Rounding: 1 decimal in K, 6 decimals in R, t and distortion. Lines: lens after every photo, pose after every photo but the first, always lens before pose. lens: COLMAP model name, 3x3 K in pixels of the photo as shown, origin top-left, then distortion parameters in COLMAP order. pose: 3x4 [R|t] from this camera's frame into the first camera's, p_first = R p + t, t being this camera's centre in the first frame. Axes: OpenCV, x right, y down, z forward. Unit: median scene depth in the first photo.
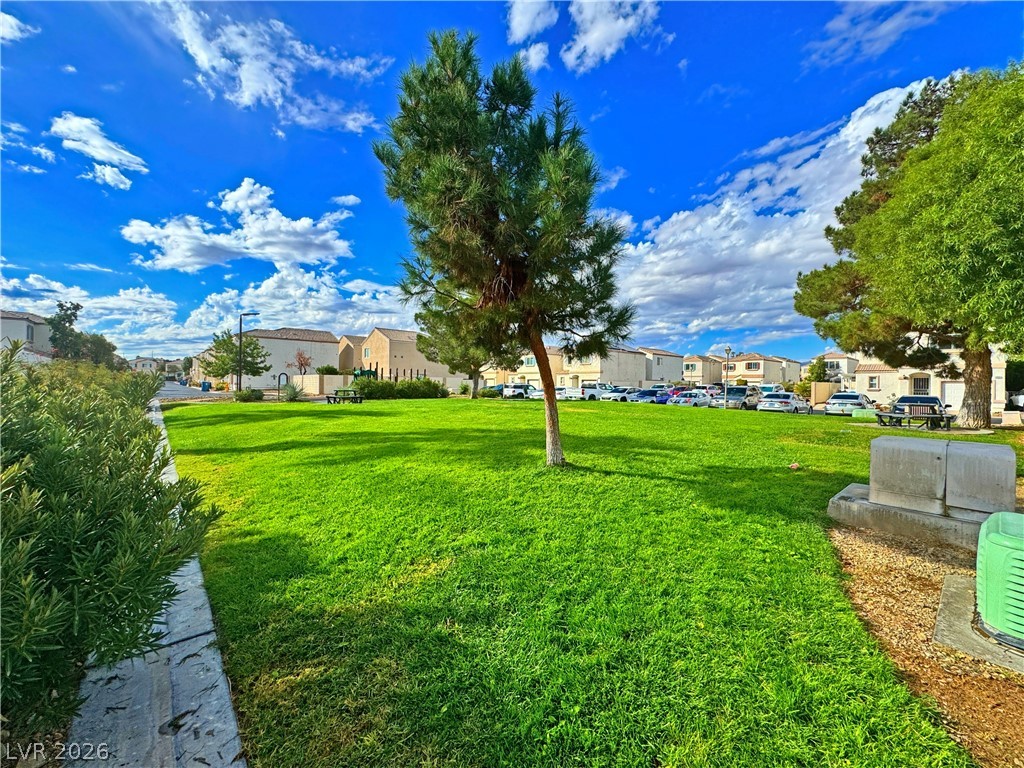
lens RADIAL K [[428.5, 0, 480.1], [0, 428.5, 346.7], [0, 0, 1]] dist [-0.002181, -0.000253]
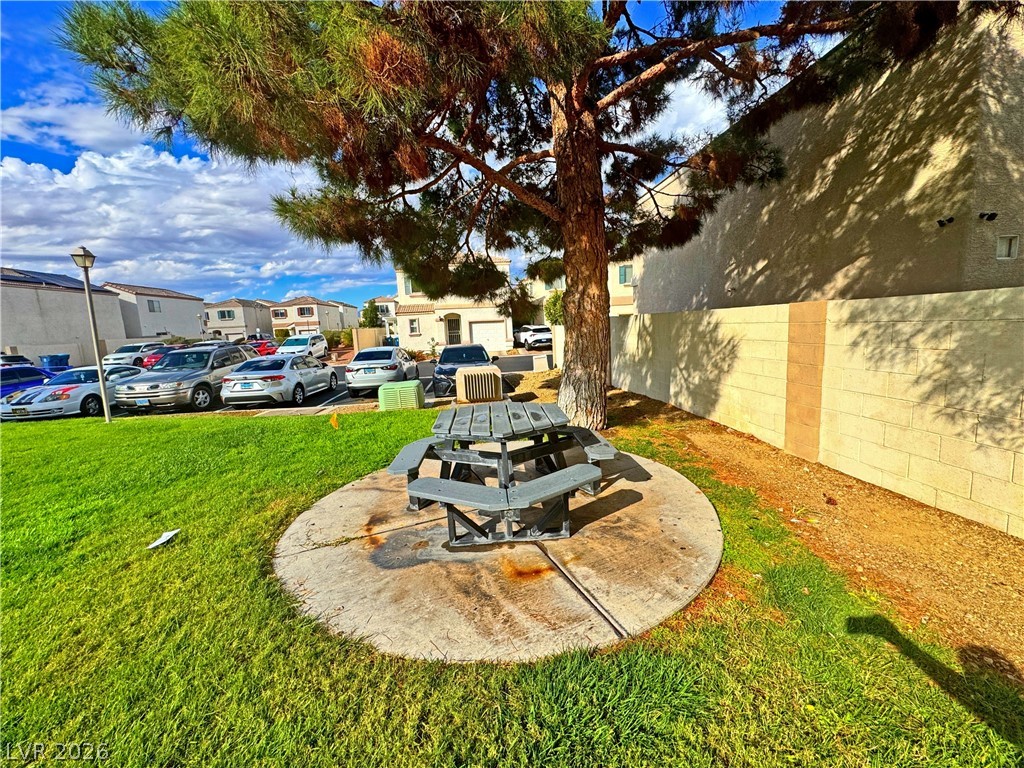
lens RADIAL K [[394.7, 0, 485.4], [0, 394.7, 369.2], [0, 0, 1]] dist [0.000033, 0.000019]
pose [[0.615617, -0.132464, 0.776832, 0.094904], [-0.009133, 0.984506, 0.175114, 0.007115], [-0.787992, -0.114898, 0.604869, 0.099084]]
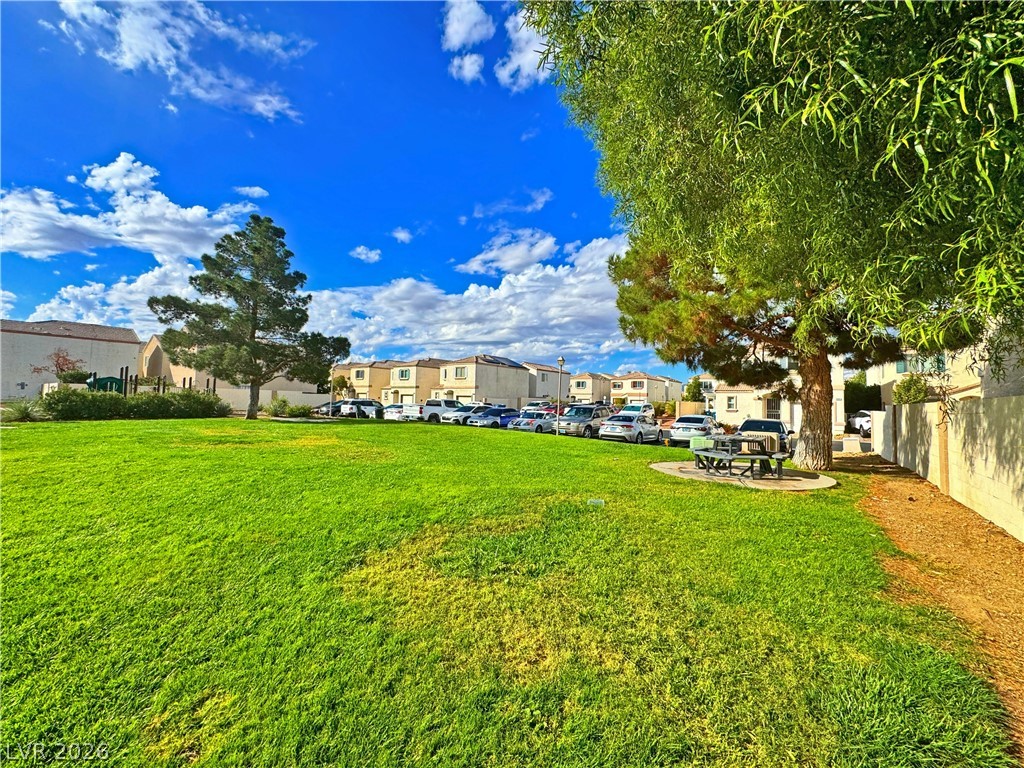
lens RADIAL K [[406.7, 0, 513.1], [0, 406.7, 377.0], [0, 0, 1]] dist [-0.001970, -0.000030]
pose [[0.978559, 0.023718, 0.204599, 0.061394], [-0.030222, 0.999130, 0.028724, 0.003408], [-0.203740, -0.034292, 0.978424, 0.050859]]
